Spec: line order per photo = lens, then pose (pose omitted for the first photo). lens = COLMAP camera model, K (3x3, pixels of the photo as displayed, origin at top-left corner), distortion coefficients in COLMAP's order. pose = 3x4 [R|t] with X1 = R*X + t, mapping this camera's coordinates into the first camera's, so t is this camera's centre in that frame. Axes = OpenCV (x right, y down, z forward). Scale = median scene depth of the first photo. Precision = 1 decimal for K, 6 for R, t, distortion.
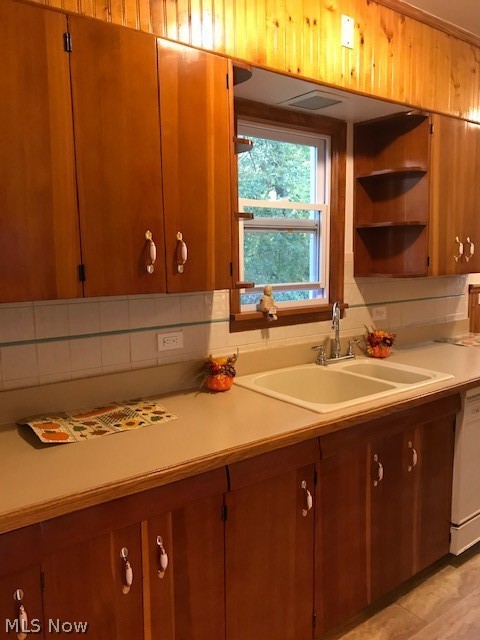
lens RADIAL K [[529.4, 0, 240.0], [0, 529.4, 320.0], [0, 0, 1]] dist [0.022251, -0.006714]
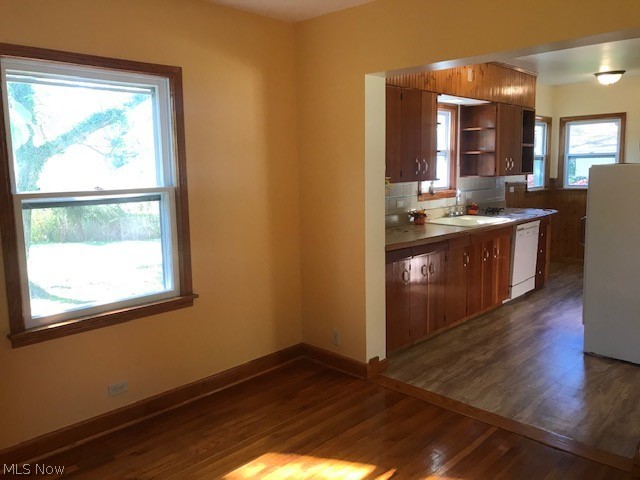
lens RADIAL K [[528.6, 0, 320.7], [0, 528.6, 223.6], [0, 0, 1]] dist [0.052036, 0.001210]
pose [[0.988224, -0.016049, 0.152169, -0.732289], [0.017255, 0.999829, -0.006610, 0.119400], [-0.152037, 0.009158, 0.988332, -1.109907]]
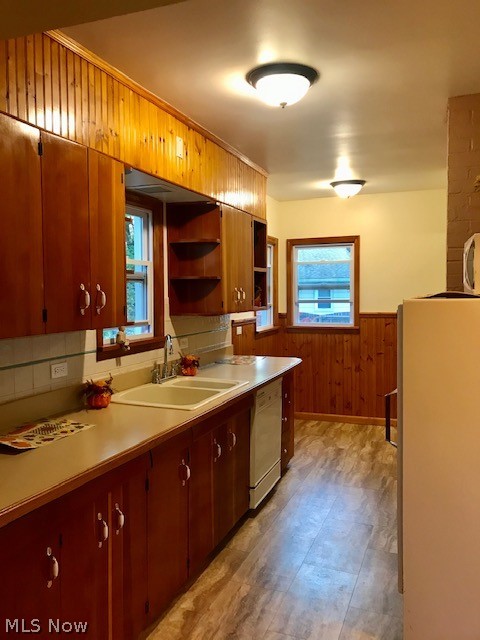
lens RADIAL K [[522.5, 0, 239.3], [0, 522.5, 314.2], [0, 0, 1]] dist [0.010875, -0.009839]
pose [[0.857119, -0.013322, 0.514946, -0.345560], [0.057162, 0.995951, -0.069380, 0.016555], [-0.511937, 0.088903, 0.854410, -0.225691]]
